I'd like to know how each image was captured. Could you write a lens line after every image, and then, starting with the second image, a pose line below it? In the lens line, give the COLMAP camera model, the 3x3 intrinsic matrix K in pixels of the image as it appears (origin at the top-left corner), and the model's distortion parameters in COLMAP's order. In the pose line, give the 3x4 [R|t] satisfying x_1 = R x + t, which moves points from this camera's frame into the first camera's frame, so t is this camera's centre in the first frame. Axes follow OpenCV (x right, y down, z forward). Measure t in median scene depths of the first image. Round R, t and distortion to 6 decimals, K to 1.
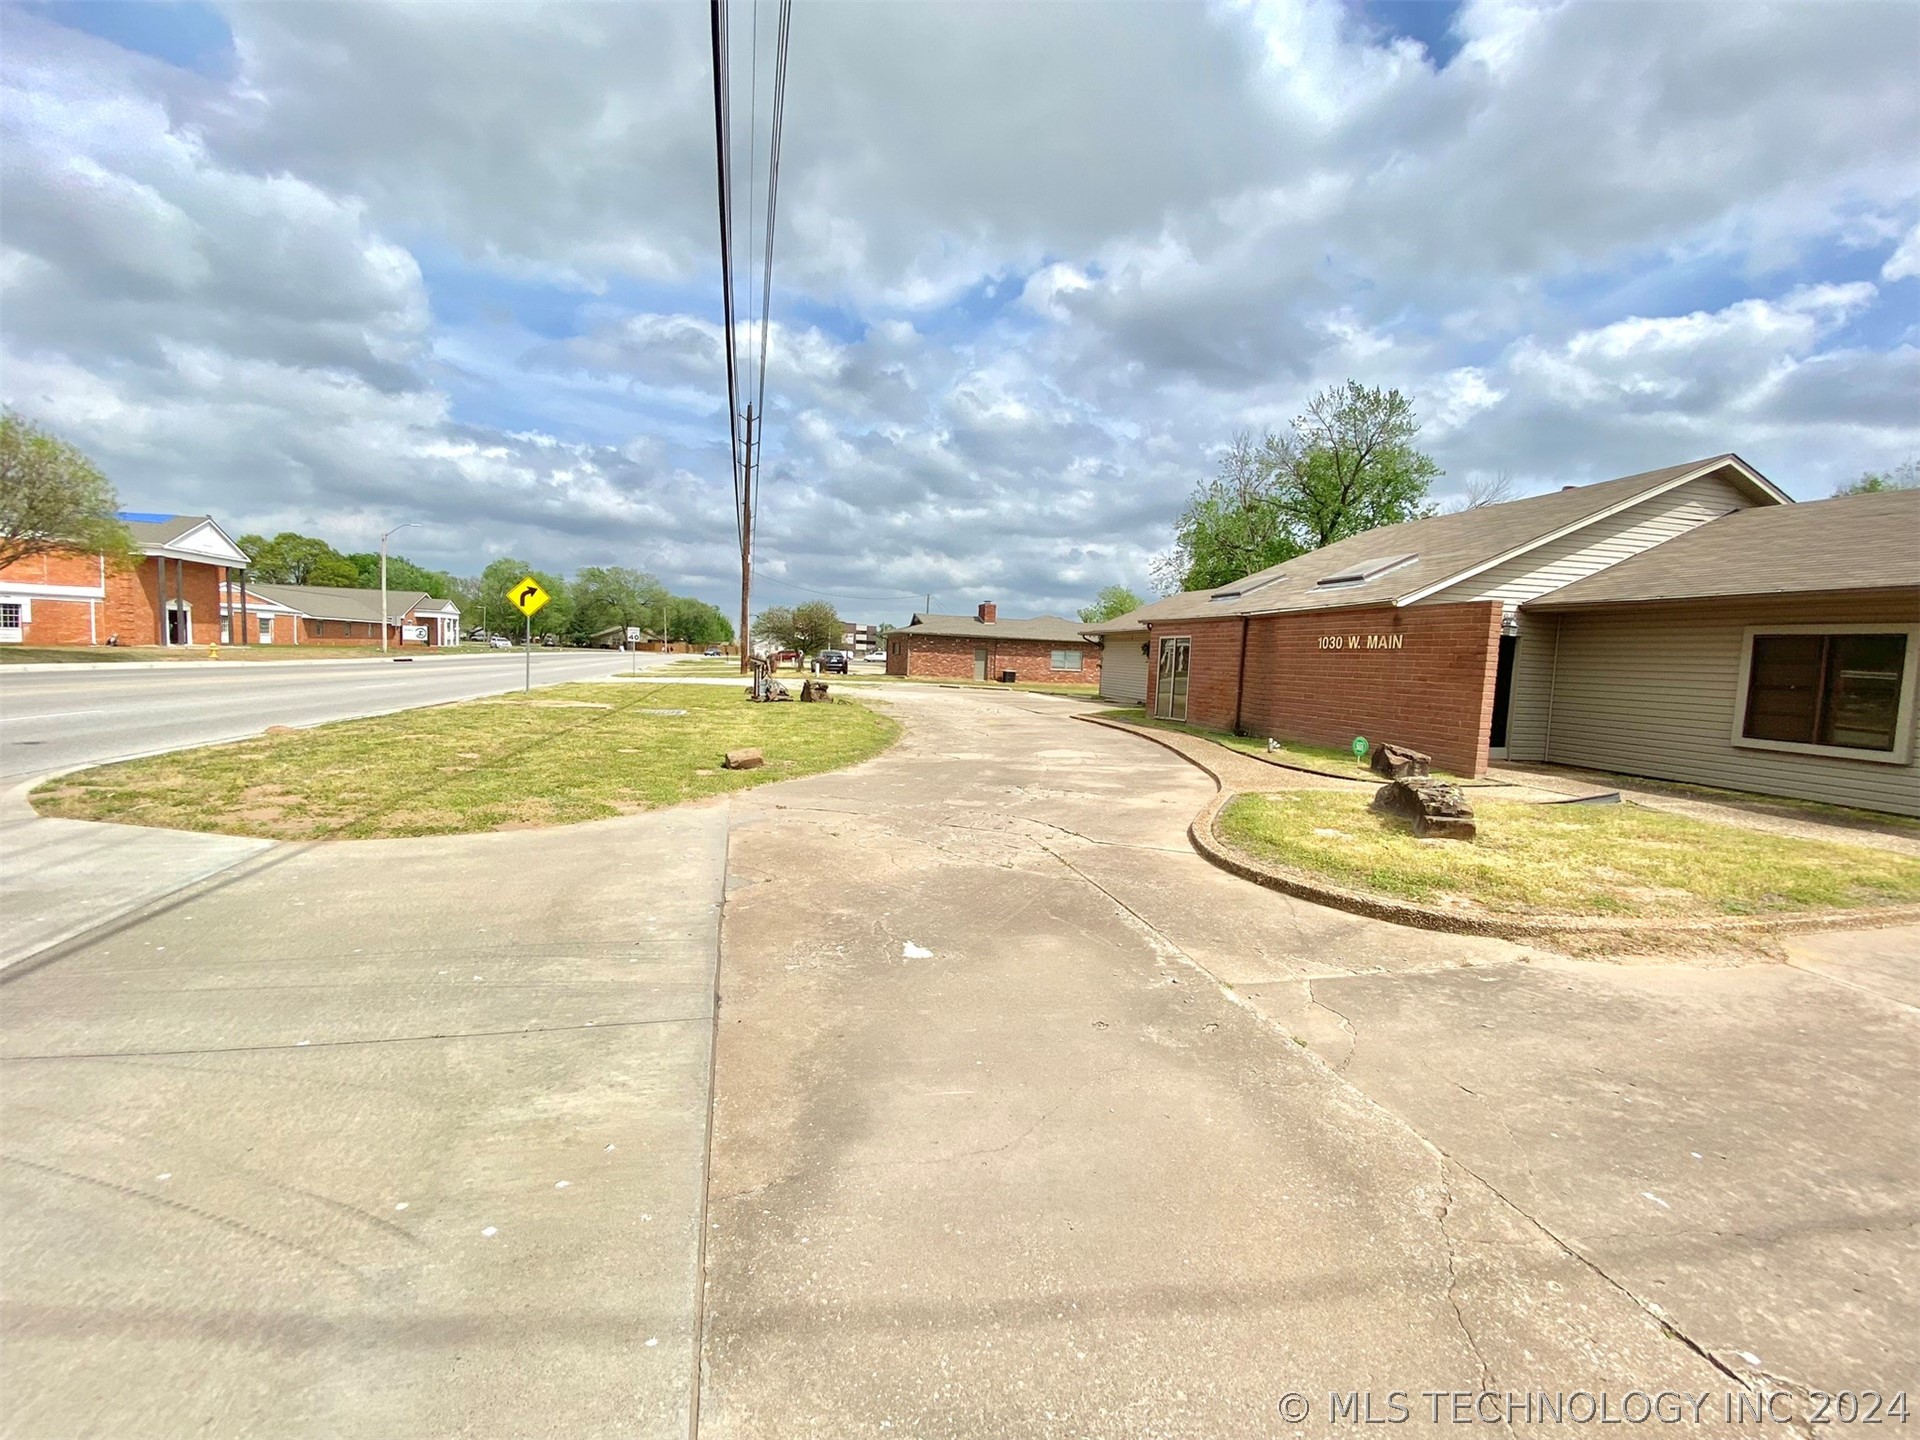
lens RADIAL K [[774.1, 0, 958.3], [0, 774.1, 731.0], [0, 0, 1]] dist [-0.003891, -0.000867]
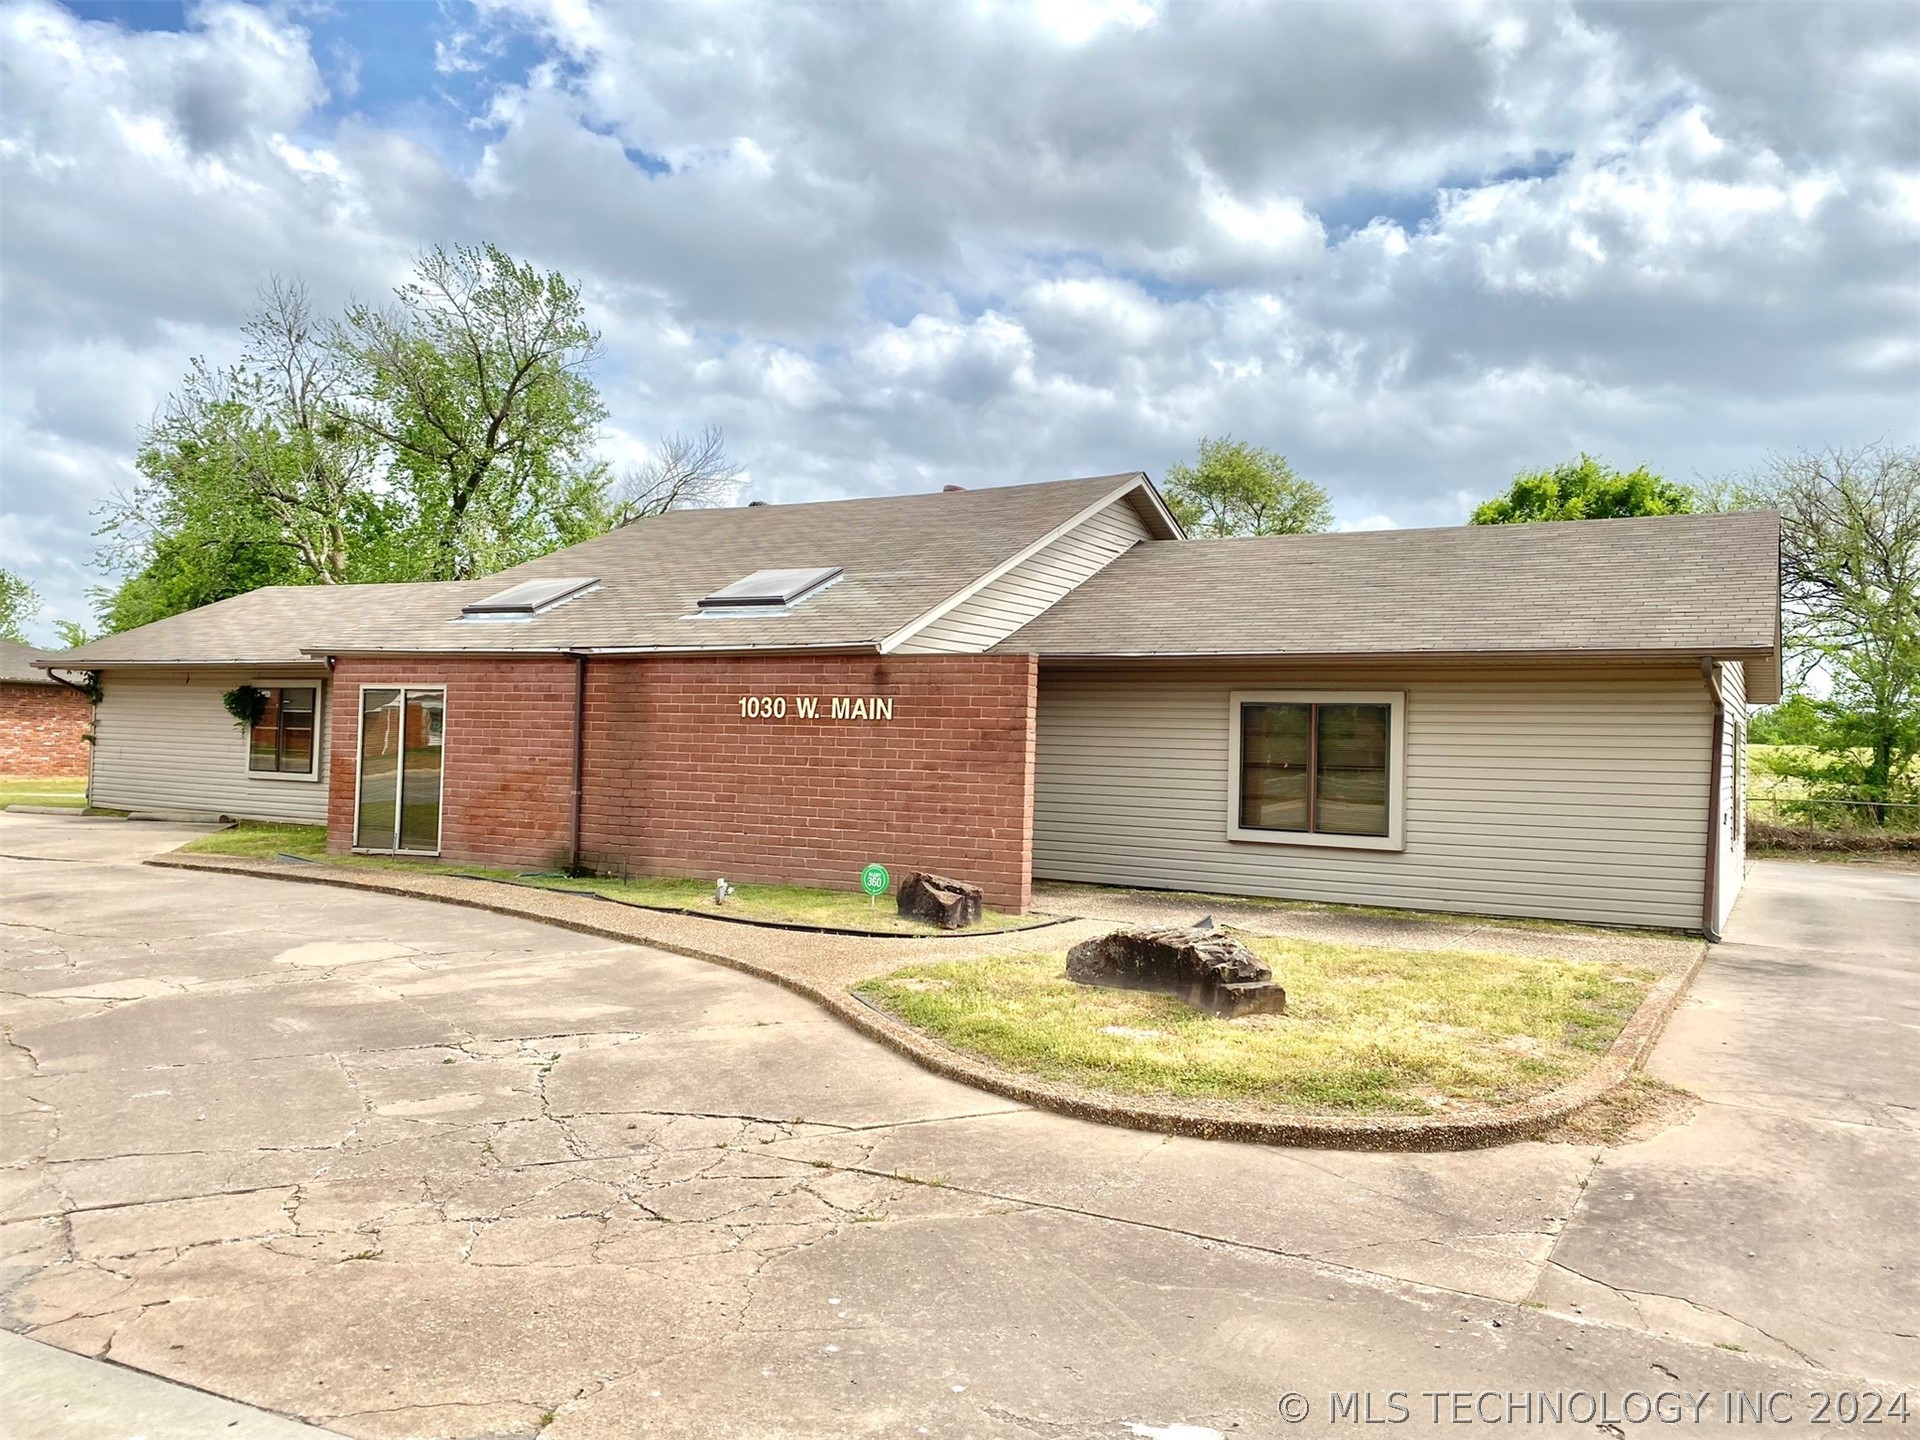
lens RADIAL K [[1447.3, 0, 960.0], [0, 1447.3, 709.1], [0, 0, 1]] dist [-0.001827, -0.006409]
pose [[0.677038, -0.001809, 0.735946, -0.296505], [0.069510, 0.995684, -0.061499, -0.042336], [-0.732658, 0.092792, 0.674242, 0.172533]]
